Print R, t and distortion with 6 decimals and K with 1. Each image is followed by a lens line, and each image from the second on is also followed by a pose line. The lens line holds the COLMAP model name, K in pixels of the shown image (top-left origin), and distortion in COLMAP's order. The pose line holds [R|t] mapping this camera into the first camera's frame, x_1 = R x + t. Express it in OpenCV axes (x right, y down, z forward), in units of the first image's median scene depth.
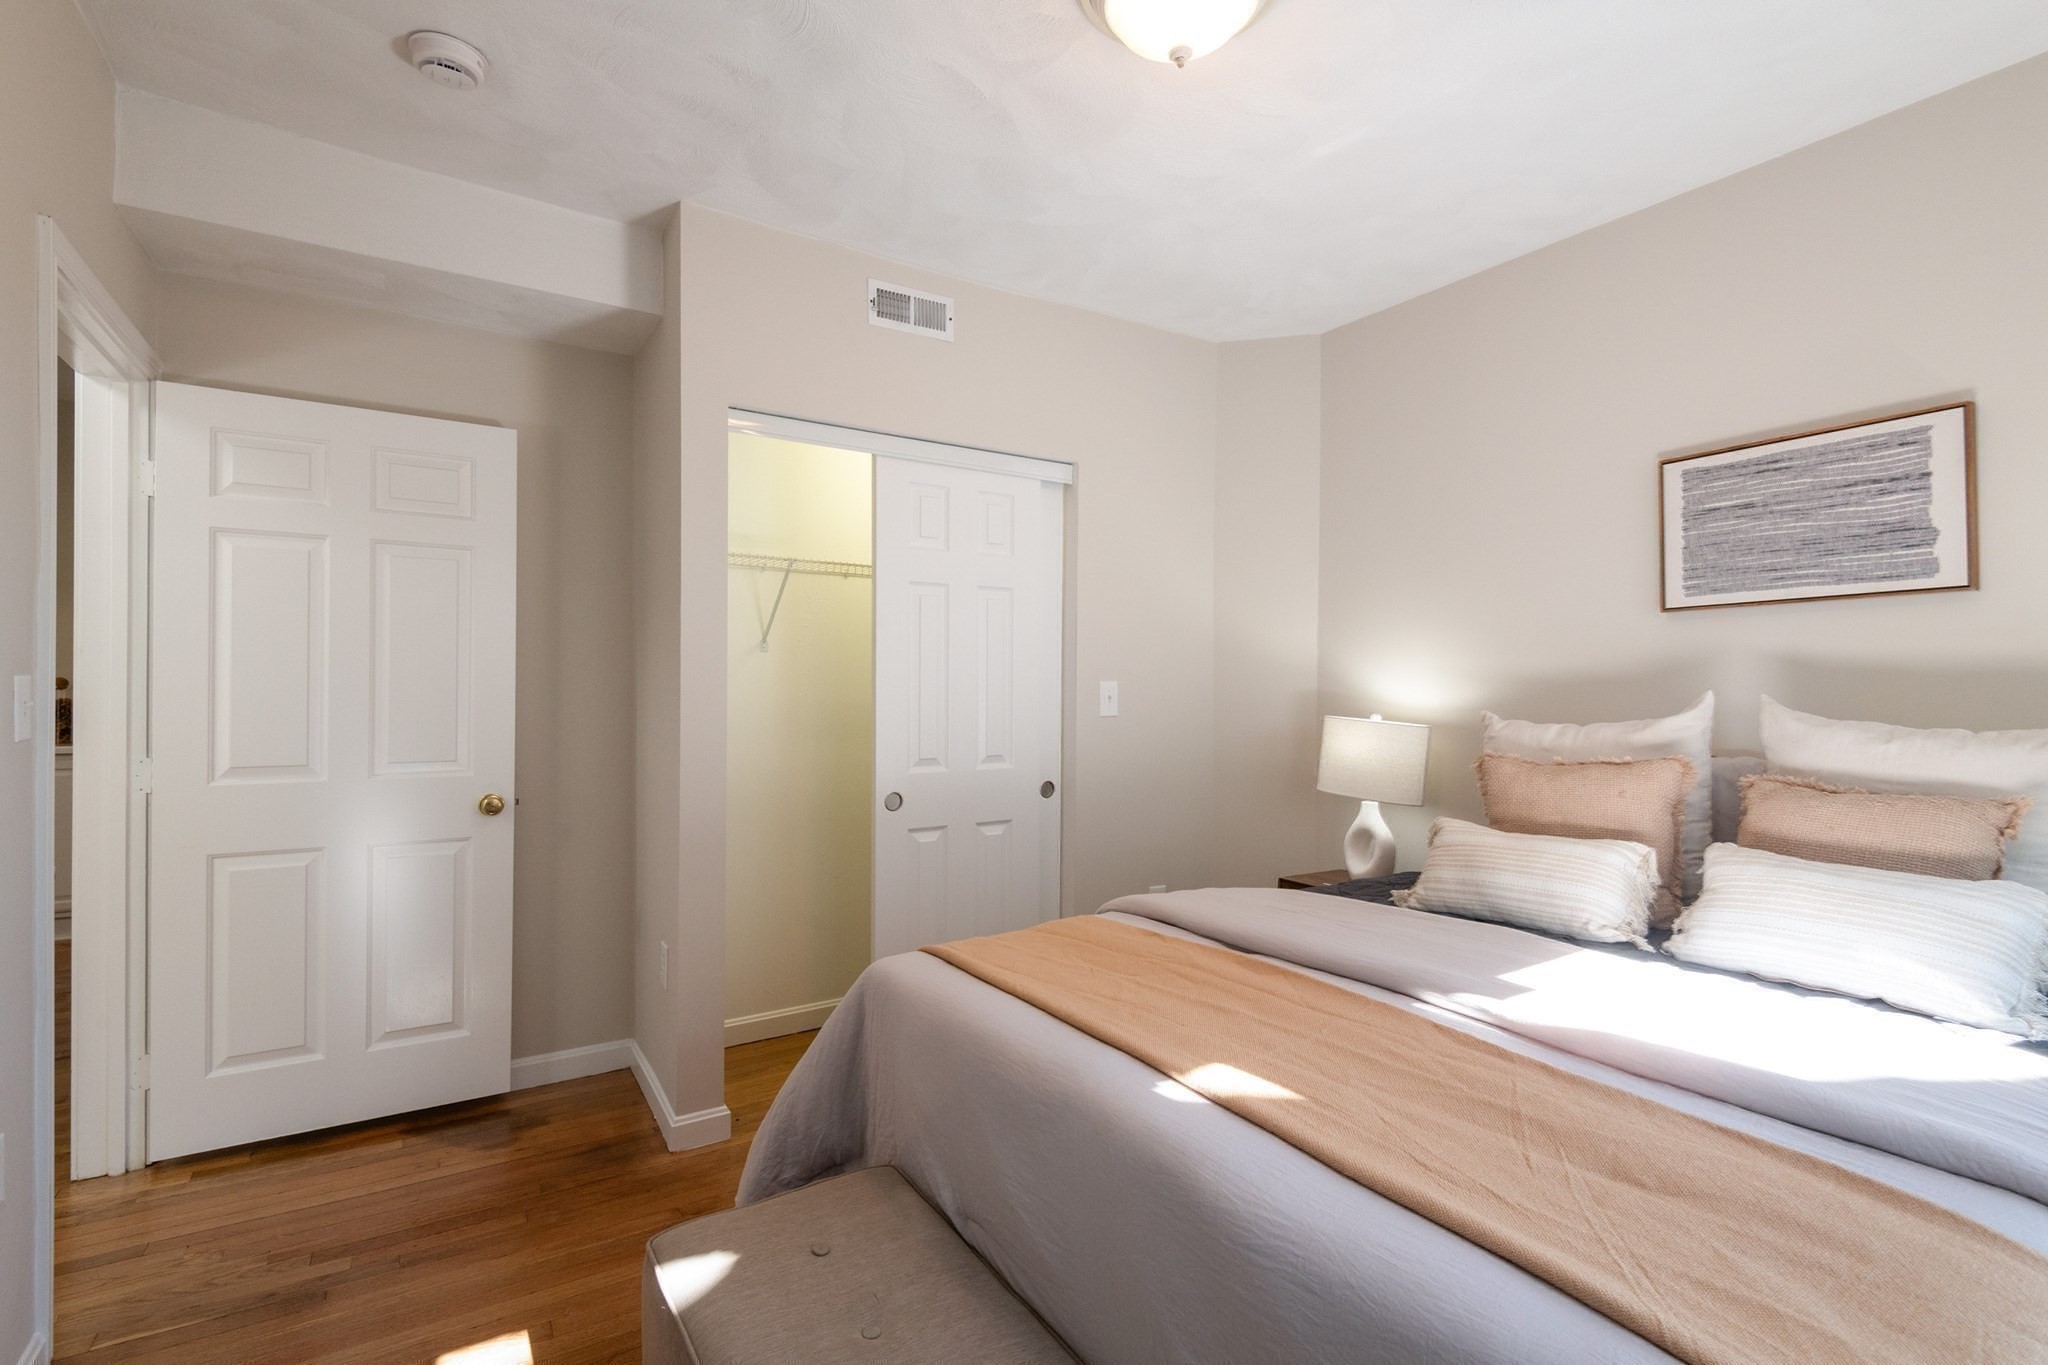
lens RADIAL K [[938.2, 0, 1021.6], [0, 938.2, 684.7], [0, 0, 1]] dist [0.009236, -0.005095]
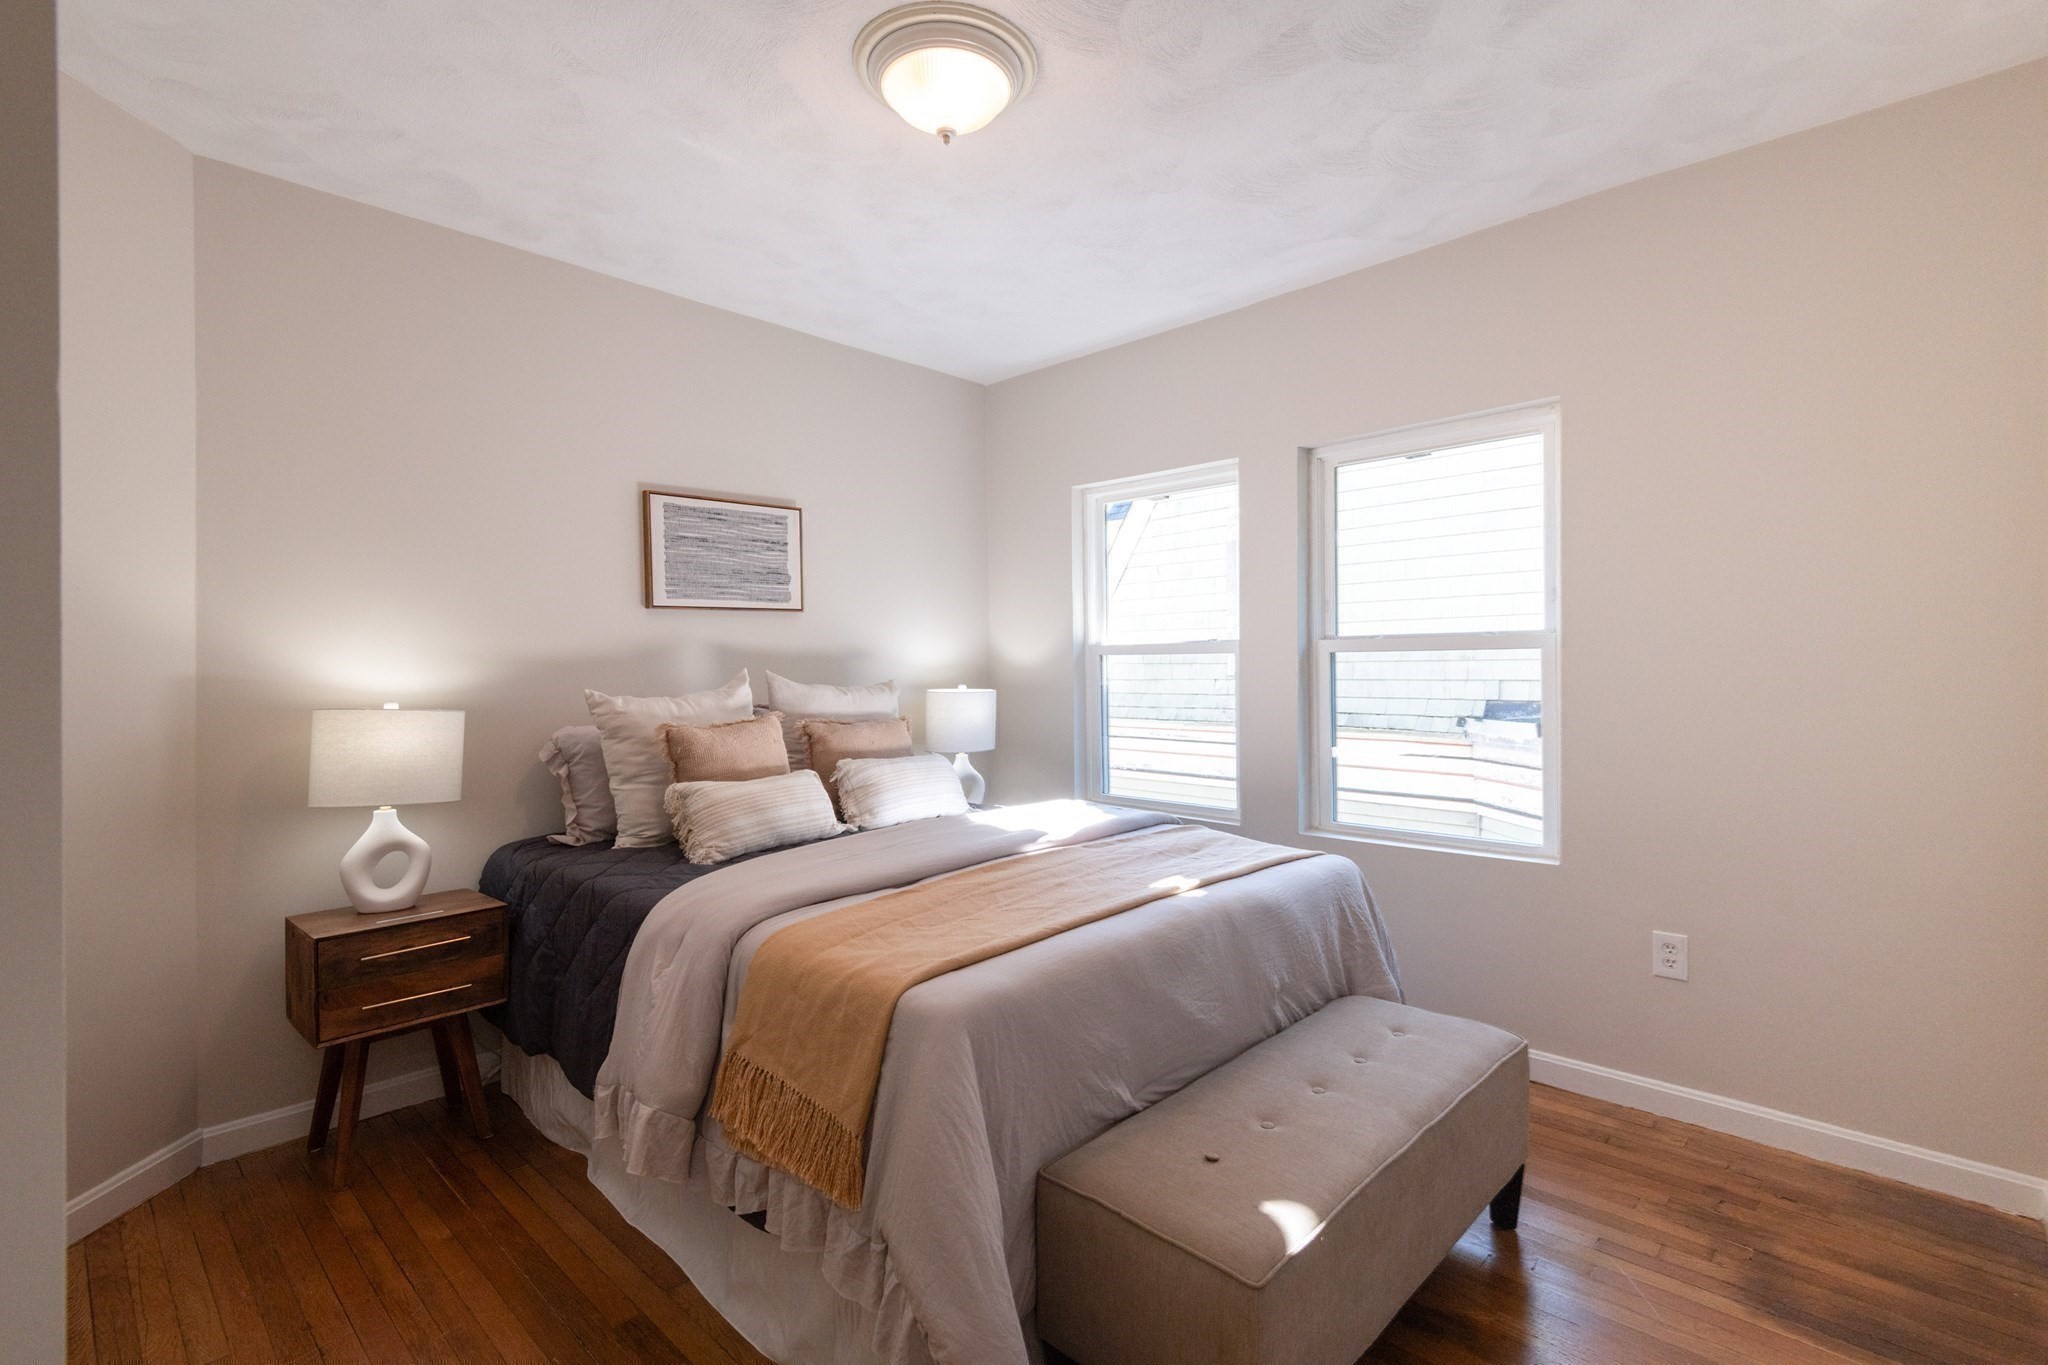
lens RADIAL K [[938.2, 0, 1012.8], [0, 938.2, 667.7], [0, 0, 1]] dist [0.009236, -0.005095]
pose [[-0.216006, -0.004206, 0.976383, -0.764091], [0.003365, 0.999982, 0.005052, -0.000465], [-0.976386, 0.004377, -0.215988, 0.887214]]
